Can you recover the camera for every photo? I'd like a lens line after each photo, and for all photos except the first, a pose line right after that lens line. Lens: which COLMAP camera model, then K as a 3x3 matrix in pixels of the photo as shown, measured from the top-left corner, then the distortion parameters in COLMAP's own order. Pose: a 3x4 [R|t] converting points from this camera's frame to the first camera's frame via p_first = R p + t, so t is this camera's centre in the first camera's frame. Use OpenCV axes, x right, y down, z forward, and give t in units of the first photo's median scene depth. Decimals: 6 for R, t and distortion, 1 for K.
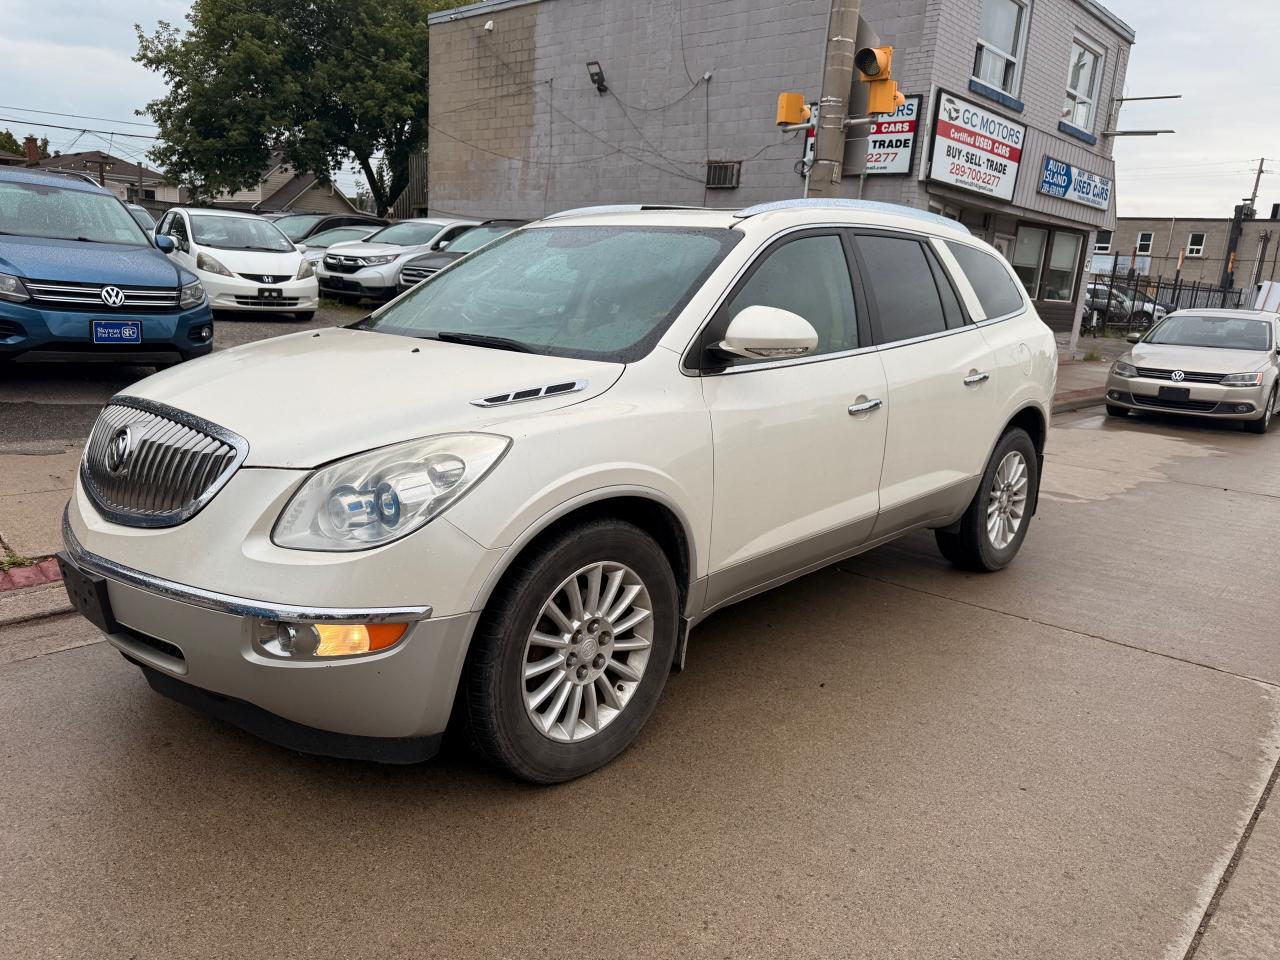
lens RADIAL K [[907.8, 0, 637.9], [0, 907.8, 469.3], [0, 0, 1]] dist [0.023411, -0.026559]
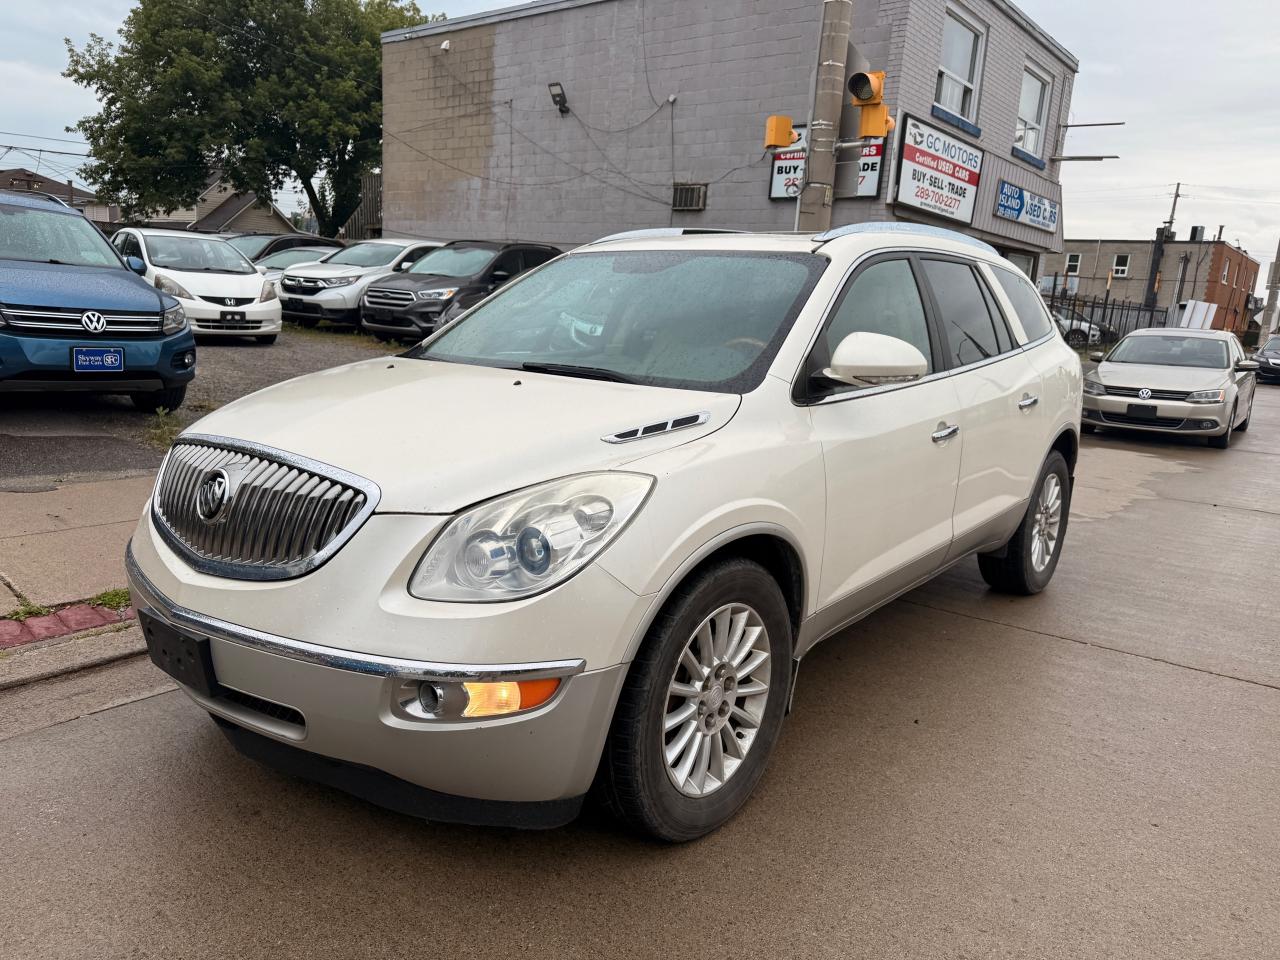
lens RADIAL K [[907.8, 0, 639.4], [0, 907.8, 474.8], [0, 0, 1]] dist [0.023411, -0.026559]
pose [[0.997797, -0.014850, 0.064656, -0.101134], [0.015861, 0.999759, -0.015152, -0.010369], [-0.064415, 0.016145, 0.997793, 0.029173]]
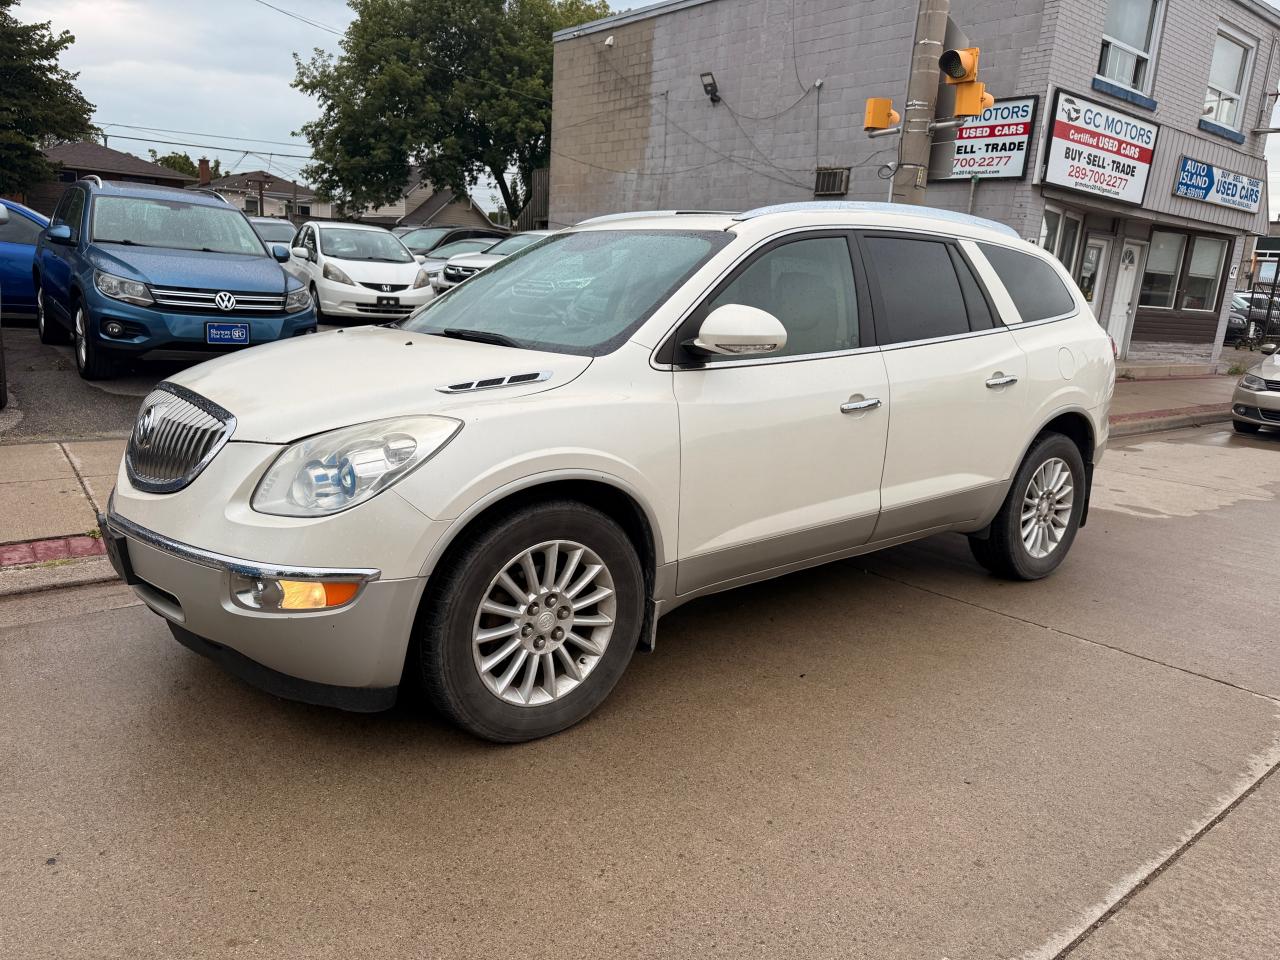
lens RADIAL K [[907.8, 0, 639.5], [0, 907.8, 474.1], [0, 0, 1]] dist [0.023411, -0.026559]
pose [[0.990030, 0.026895, -0.138269, 0.104964], [-0.027721, 0.999607, -0.004053, 0.013186], [0.138105, 0.007845, 0.990386, -0.026739]]
